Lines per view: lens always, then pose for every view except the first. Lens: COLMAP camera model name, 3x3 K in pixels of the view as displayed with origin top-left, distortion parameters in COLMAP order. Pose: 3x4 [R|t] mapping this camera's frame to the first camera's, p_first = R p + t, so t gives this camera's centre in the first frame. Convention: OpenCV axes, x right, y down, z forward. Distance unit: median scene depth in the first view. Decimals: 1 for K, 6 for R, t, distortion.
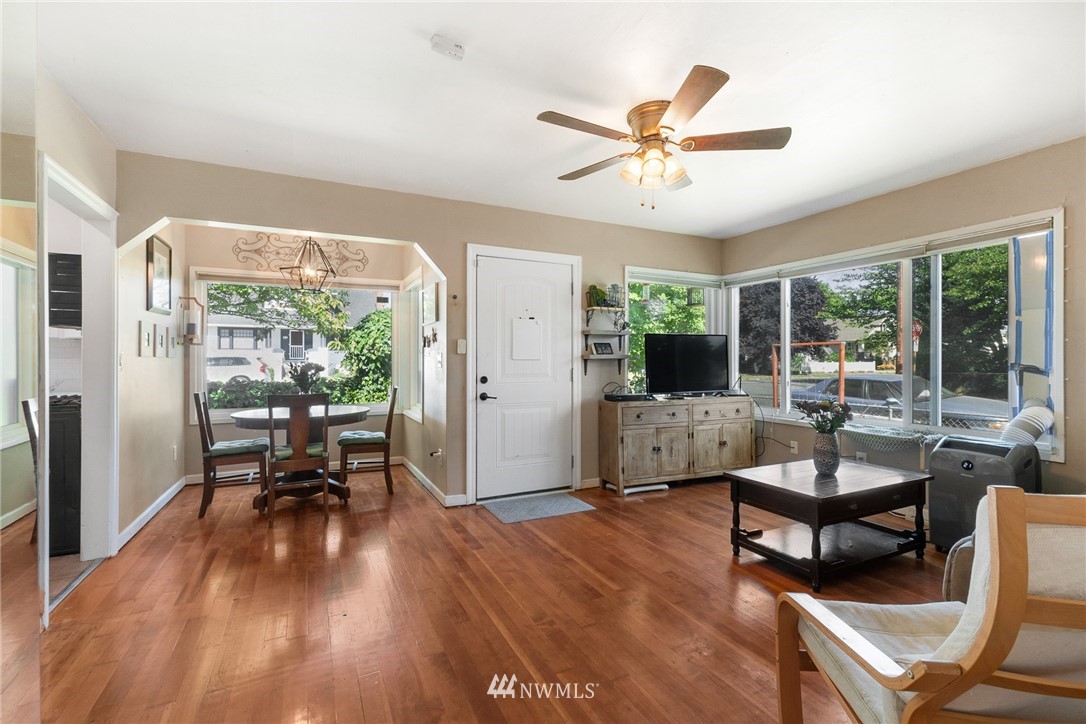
lens RADIAL K [[477.9, 0, 539.3], [0, 477.9, 356.0], [0, 0, 1]] dist [-0.000476, 0.000155]
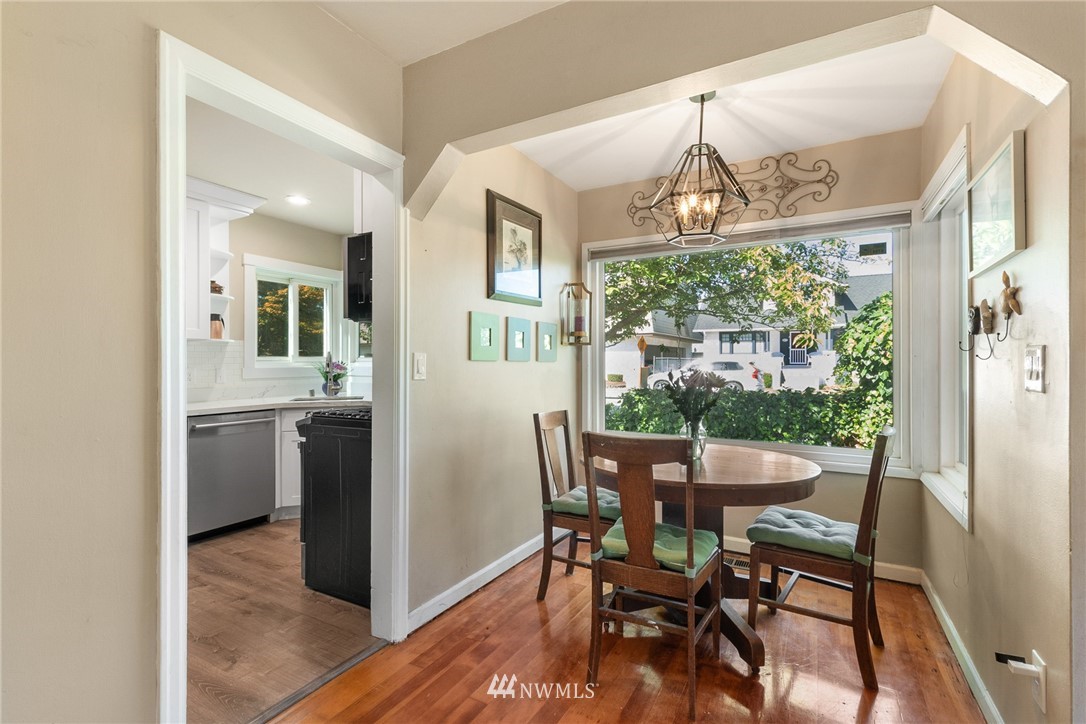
lens RADIAL K [[513.7, 0, 517.7], [0, 513.7, 359.4], [0, 0, 1]] dist [0.004665, -0.000594]
pose [[0.559411, -0.003790, -0.828882, -0.085154], [0.001679, 0.999993, -0.003439, 0.002266], [0.828889, 0.000533, 0.559413, 0.382835]]
